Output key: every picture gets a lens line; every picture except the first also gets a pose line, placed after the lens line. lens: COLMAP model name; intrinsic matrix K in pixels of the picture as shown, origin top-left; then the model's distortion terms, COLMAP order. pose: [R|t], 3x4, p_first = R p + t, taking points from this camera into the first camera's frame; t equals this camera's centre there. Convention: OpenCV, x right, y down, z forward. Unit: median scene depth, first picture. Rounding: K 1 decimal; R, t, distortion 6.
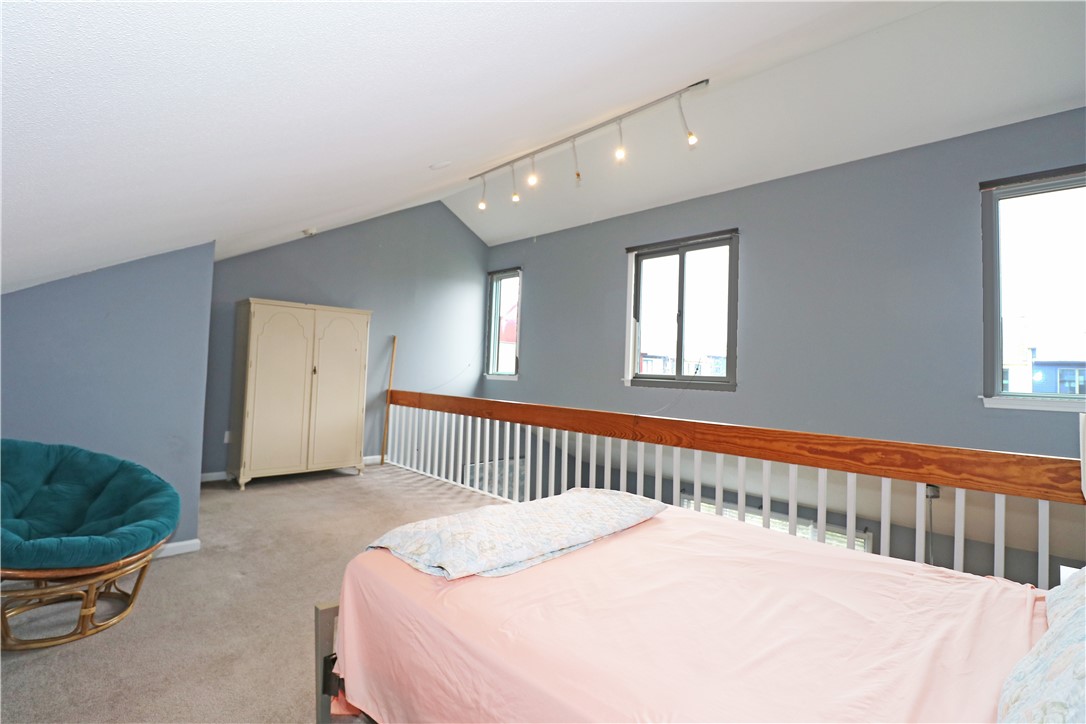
lens RADIAL K [[501.3, 0, 542.8], [0, 501.3, 356.2], [0, 0, 1]] dist [-0.003790, -0.011499]
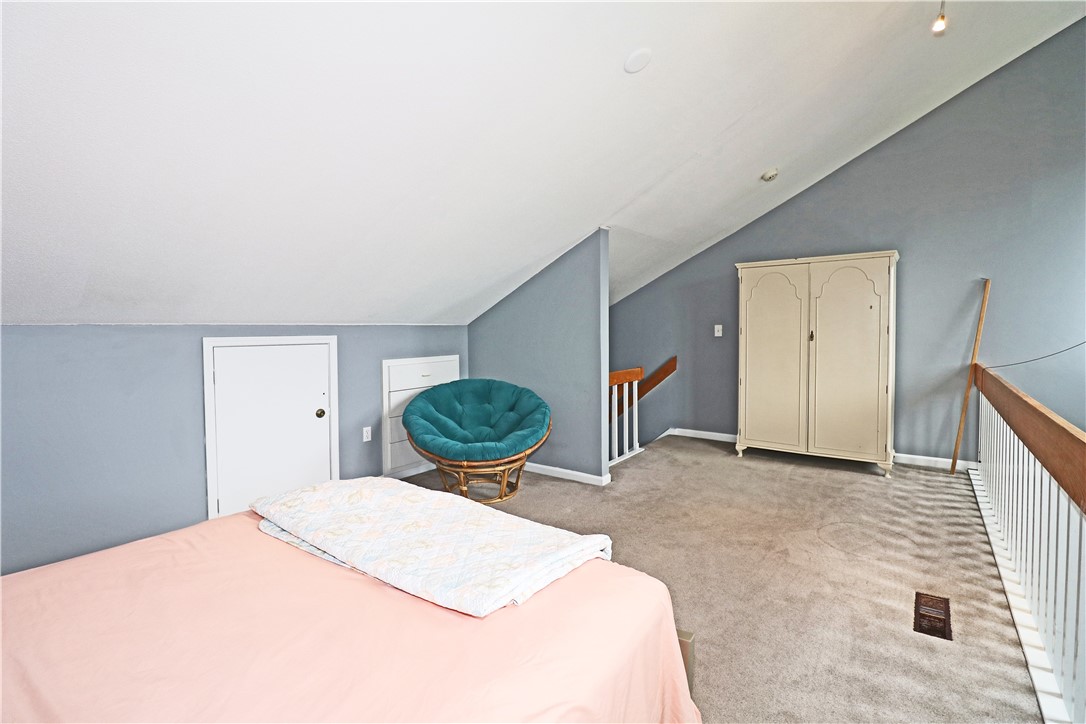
lens RADIAL K [[501.3, 0, 541.3], [0, 501.3, 355.0], [0, 0, 1]] dist [-0.003790, -0.011499]
pose [[0.118284, 0.017100, -0.992832, 0.348370], [0.044102, 0.998775, 0.022457, 0.023005], [0.992000, -0.046443, 0.117385, 0.494139]]
